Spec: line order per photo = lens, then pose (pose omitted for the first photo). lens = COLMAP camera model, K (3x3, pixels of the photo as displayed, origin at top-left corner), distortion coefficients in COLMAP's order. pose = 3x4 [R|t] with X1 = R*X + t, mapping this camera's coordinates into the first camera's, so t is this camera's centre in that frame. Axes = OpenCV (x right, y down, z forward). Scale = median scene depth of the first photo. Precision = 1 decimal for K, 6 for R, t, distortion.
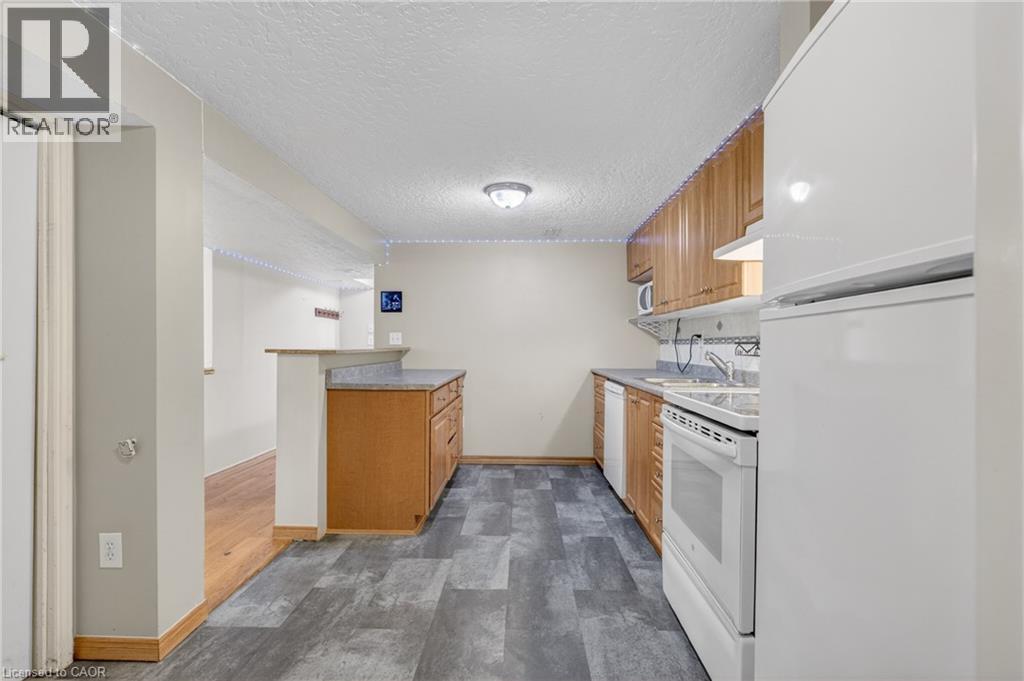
lens RADIAL K [[456.7, 0, 519.6], [0, 456.7, 345.2], [0, 0, 1]] dist [-0.011555, 0.002720]
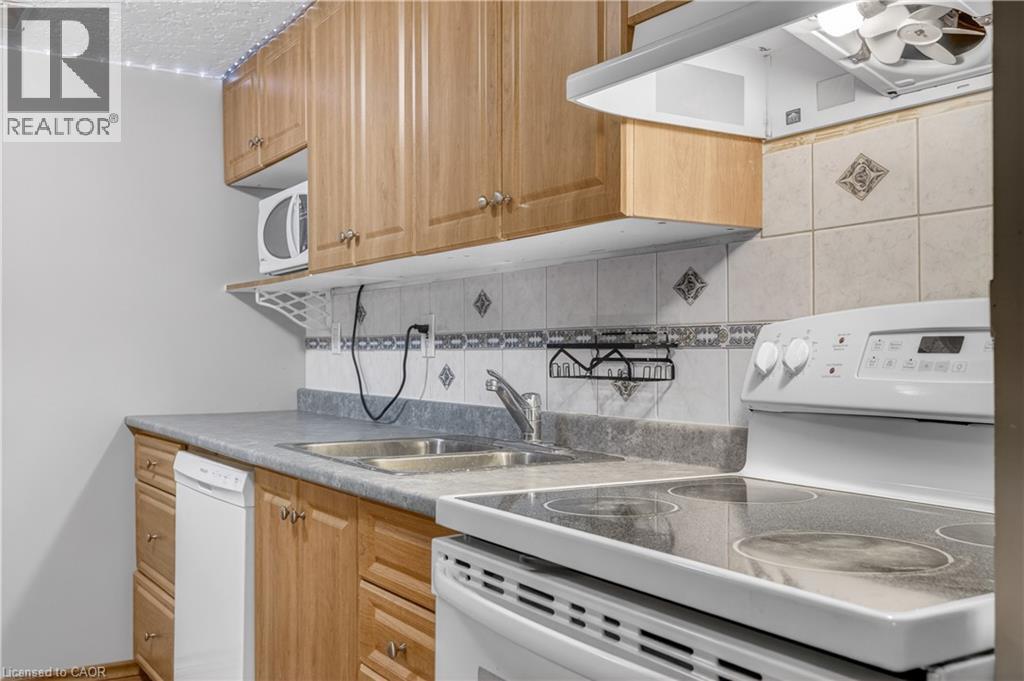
lens RADIAL K [[959.0, 0, 509.4], [0, 959.0, 350.8], [0, 0, 1]] dist [0.003187, 0.000000]
pose [[0.838766, -0.003093, 0.544483, -0.003366], [0.003302, 0.999994, 0.000594, -0.000851], [-0.544482, 0.001300, 0.838772, 0.279546]]
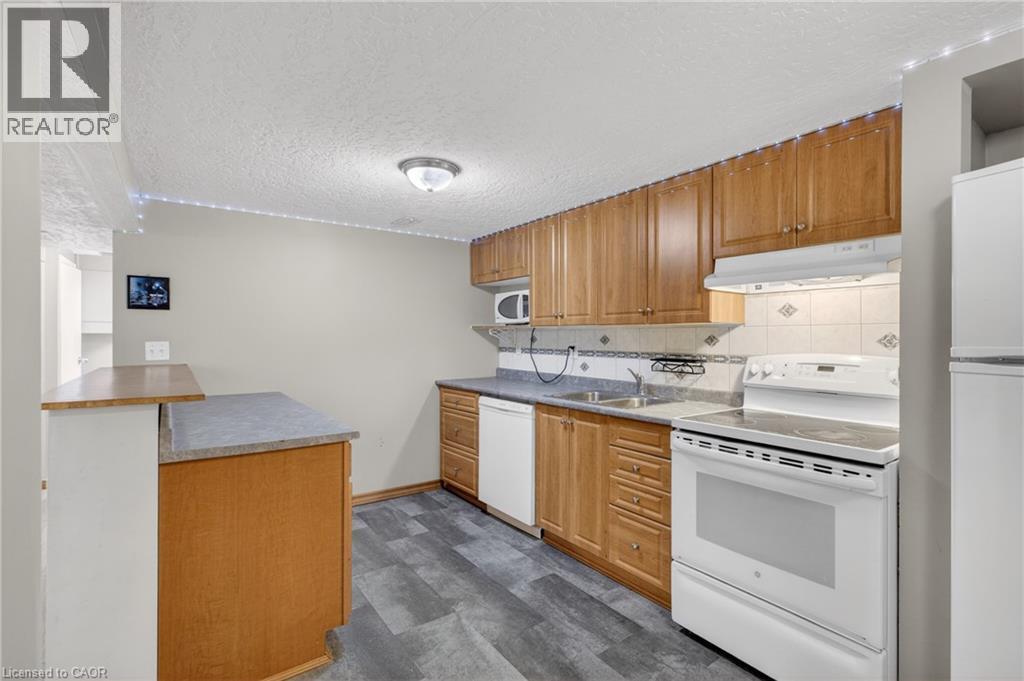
lens RADIAL K [[456.7, 0, 517.0], [0, 456.7, 337.0], [0, 0, 1]] dist [-0.011555, 0.002720]
pose [[0.799551, -0.000866, 0.600597, -0.367929], [-0.000180, 0.999999, 0.001682, -0.051588], [-0.600598, -0.001453, 0.799550, 0.279504]]
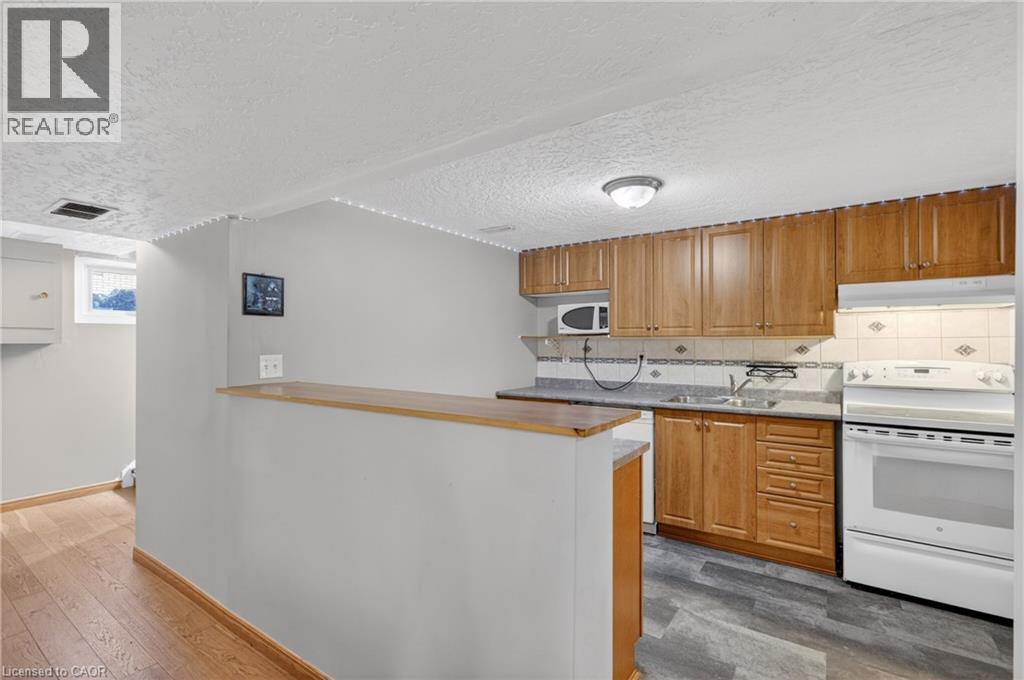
lens RADIAL K [[456.7, 0, 508.6], [0, 456.7, 339.1], [0, 0, 1]] dist [-0.011555, 0.002720]
pose [[0.573446, 0.007303, 0.819211, -0.798833], [0.001632, 0.999948, -0.010057, -0.058820], [-0.819242, 0.007104, 0.573405, 0.700770]]
